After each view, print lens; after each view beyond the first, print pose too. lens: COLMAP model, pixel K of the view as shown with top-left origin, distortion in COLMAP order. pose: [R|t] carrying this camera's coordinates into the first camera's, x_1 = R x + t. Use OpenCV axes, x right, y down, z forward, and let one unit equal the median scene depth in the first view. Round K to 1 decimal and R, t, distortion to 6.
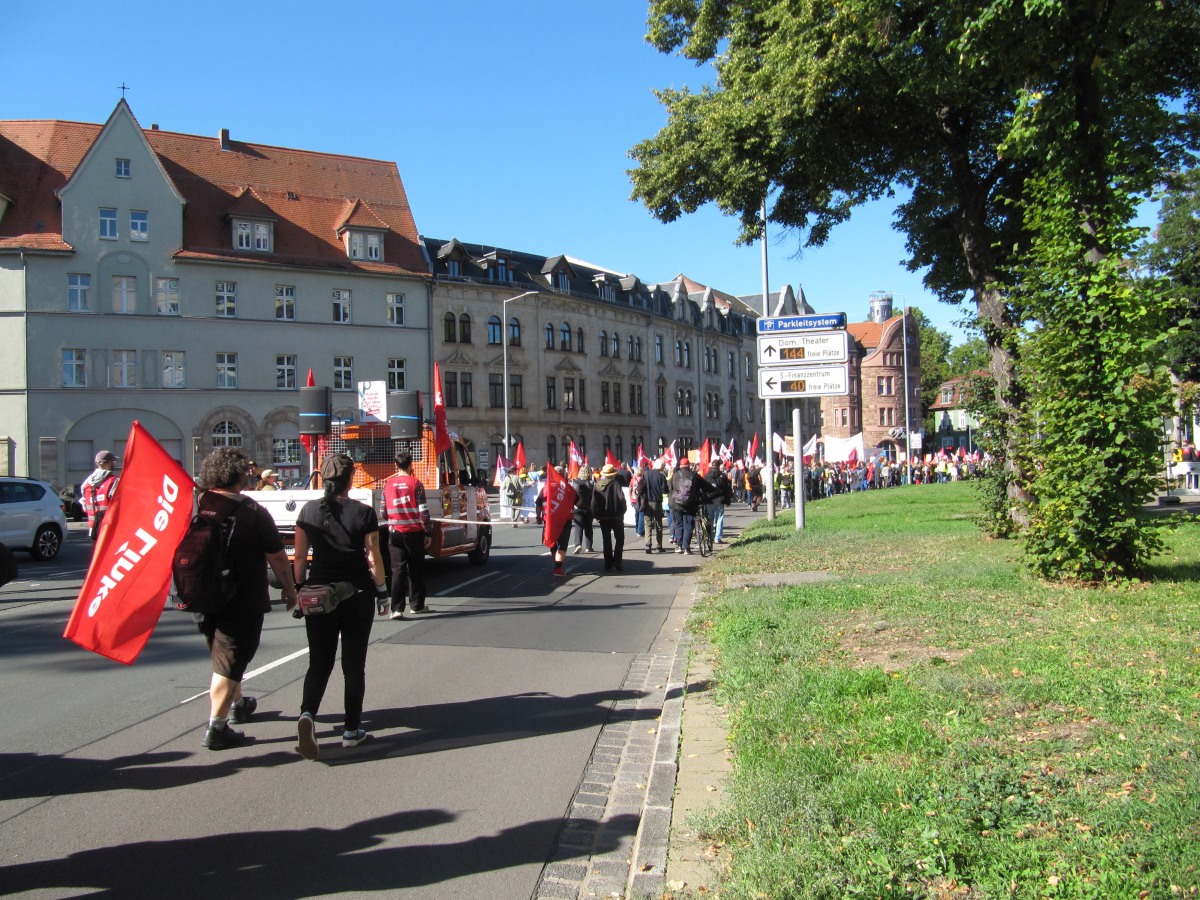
lens RADIAL K [[963.2, 0, 601.8], [0, 963.2, 438.8], [0, 0, 1]] dist [-0.054674, 0.002483]
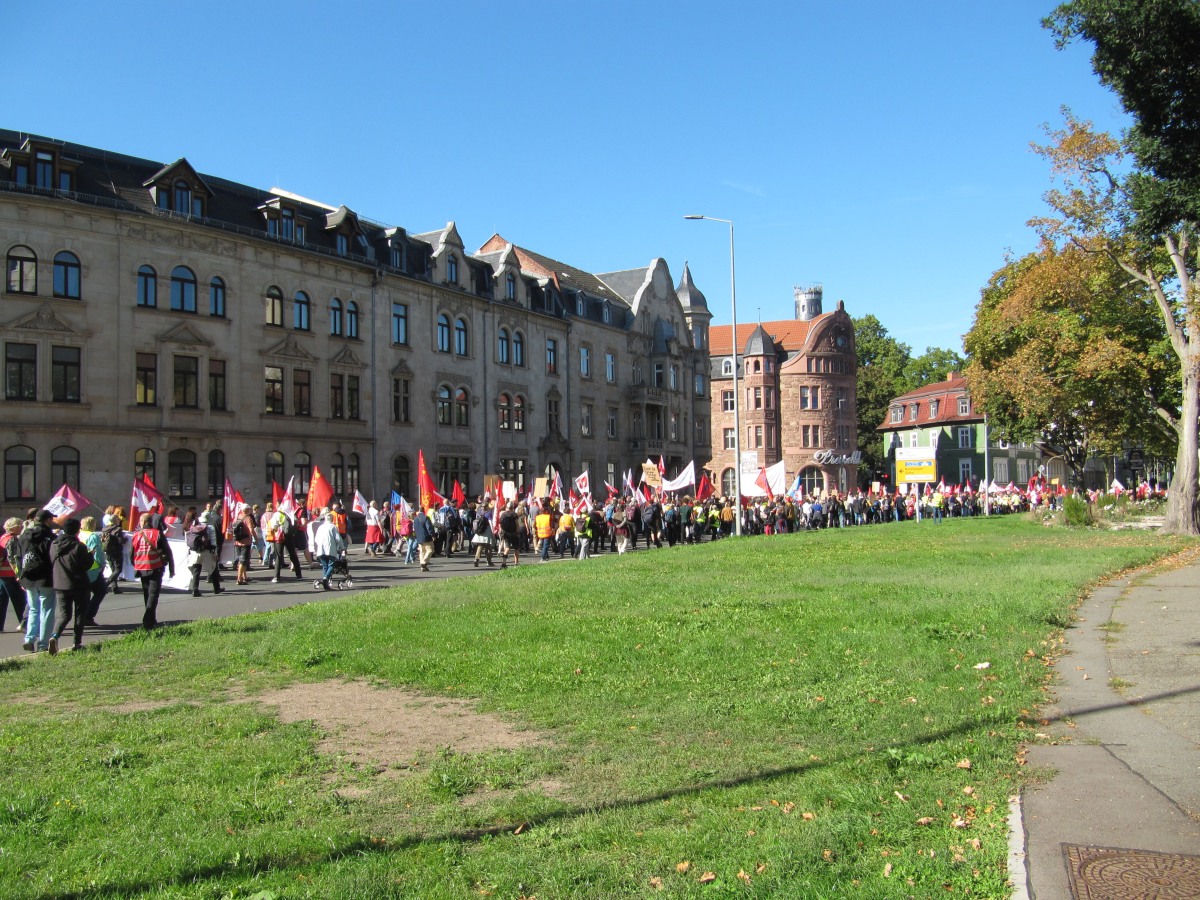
lens RADIAL K [[967.6, 0, 600.0], [0, 967.6, 450.0], [0, 0, 1]] dist [-0.062092, 0.003517]
pose [[0.999926, 0.005804, 0.010675, 0.144614], [-0.005628, 0.999850, -0.016394, 0.003234], [-0.010769, 0.016332, 0.999809, 0.253030]]
